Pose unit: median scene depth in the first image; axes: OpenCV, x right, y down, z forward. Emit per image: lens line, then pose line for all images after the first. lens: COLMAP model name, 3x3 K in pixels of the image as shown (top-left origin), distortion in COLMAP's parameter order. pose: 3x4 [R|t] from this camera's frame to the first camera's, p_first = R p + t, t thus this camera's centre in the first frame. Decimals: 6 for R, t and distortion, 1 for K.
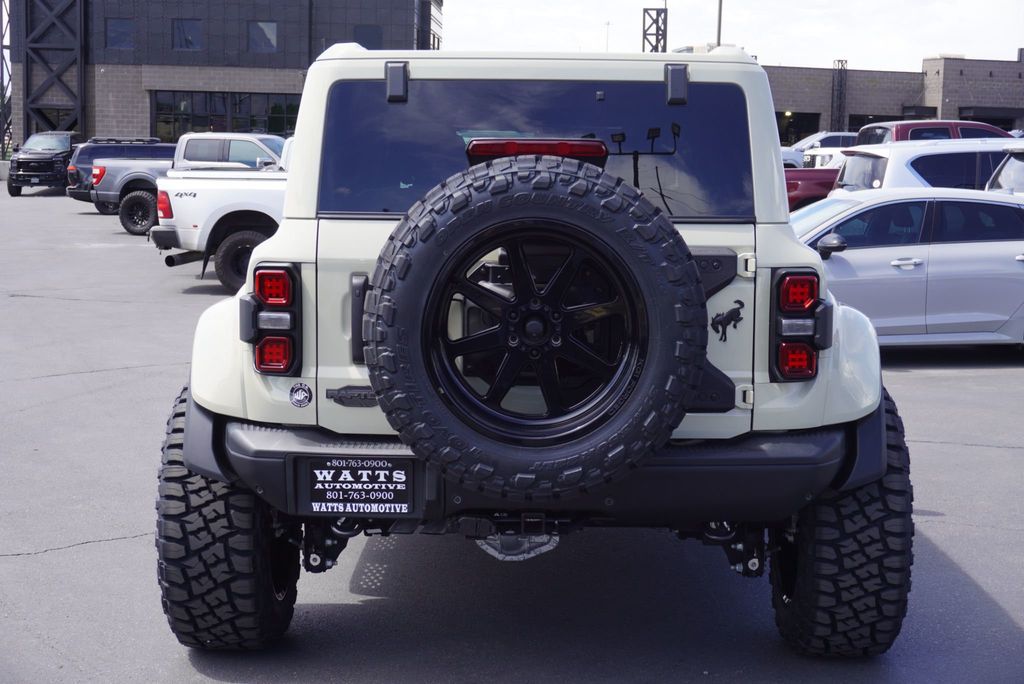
lens RADIAL K [[1650.2, 0, 511.0], [0, 1650.2, 348.1], [0, 0, 1]] dist [-0.030268, 0.000000]
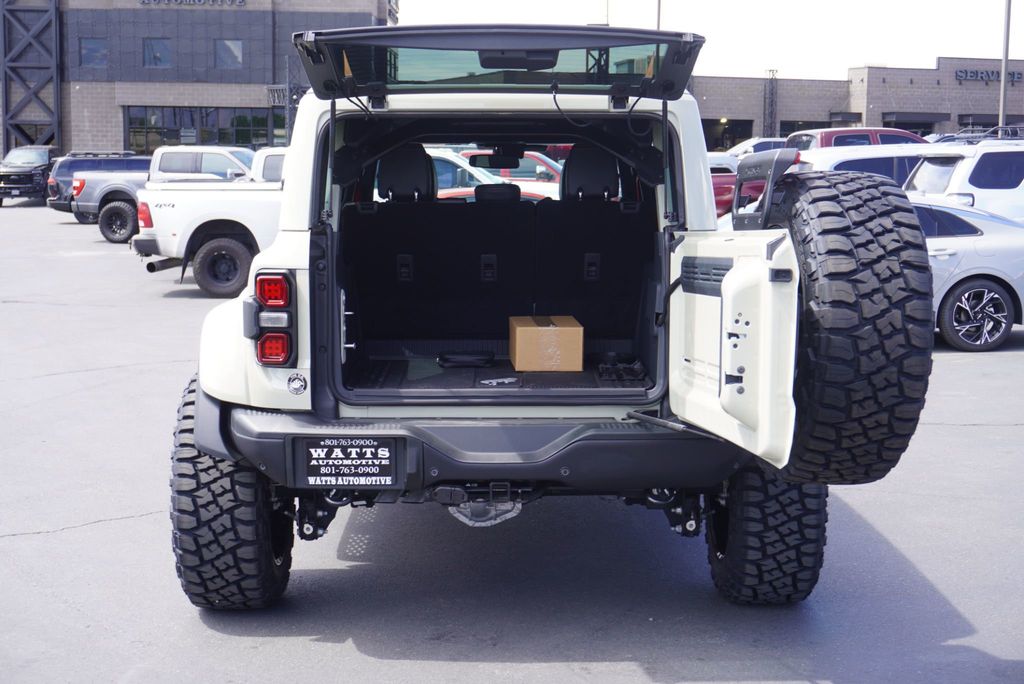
lens RADIAL K [[1564.1, 0, 513.6], [0, 1564.1, 339.3], [0, 0, 1]] dist [-0.026570, 0.000000]
pose [[0.999423, -0.015870, 0.030018, -0.007369], [0.015959, 0.999869, -0.002752, 0.002336], [-0.029971, 0.003229, 0.999546, -0.088260]]
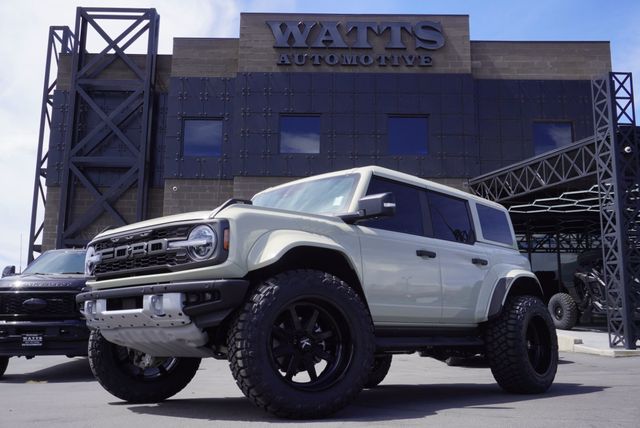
lens RADIAL K [[671.8, 0, 316.4], [0, 671.8, 208.7], [0, 0, 1]] dist [0.049657, 0.000000]
pose [[0.999495, -0.003125, 0.031620, -1.762551], [0.012506, 0.953517, -0.301079, -0.641201], [-0.029210, 0.301322, 0.953075, 6.490610]]
